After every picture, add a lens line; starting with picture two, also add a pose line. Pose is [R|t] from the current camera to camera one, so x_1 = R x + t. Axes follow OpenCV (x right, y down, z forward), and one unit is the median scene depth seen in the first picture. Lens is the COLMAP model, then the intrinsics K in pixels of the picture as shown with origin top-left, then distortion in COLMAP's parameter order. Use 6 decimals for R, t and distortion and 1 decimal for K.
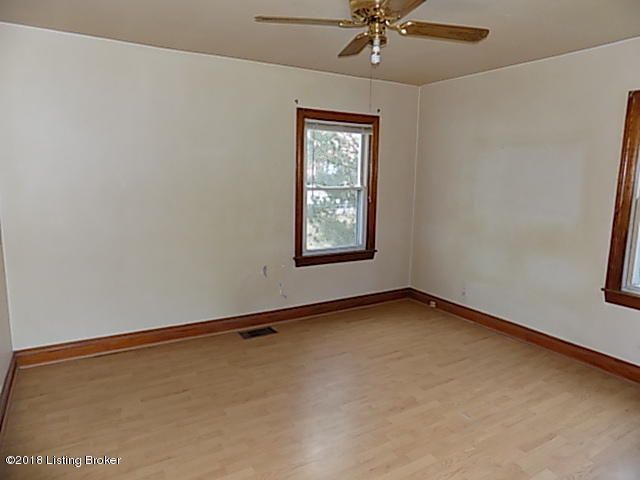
lens RADIAL K [[431.0, 0, 320.0], [0, 431.0, 240.0], [0, 0, 1]] dist [0.001468, 0.004705]
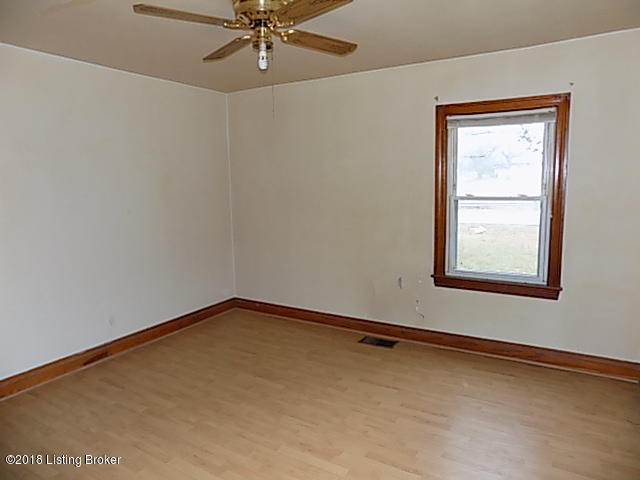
lens RADIAL K [[420.7, 0, 323.3], [0, 420.7, 235.9], [0, 0, 1]] dist [-0.001437, 0.002205]
pose [[0.493339, 0.086746, -0.865501, 0.592628], [-0.118975, 0.992393, 0.031648, -0.040313], [0.861662, 0.087360, 0.499907, 0.382527]]
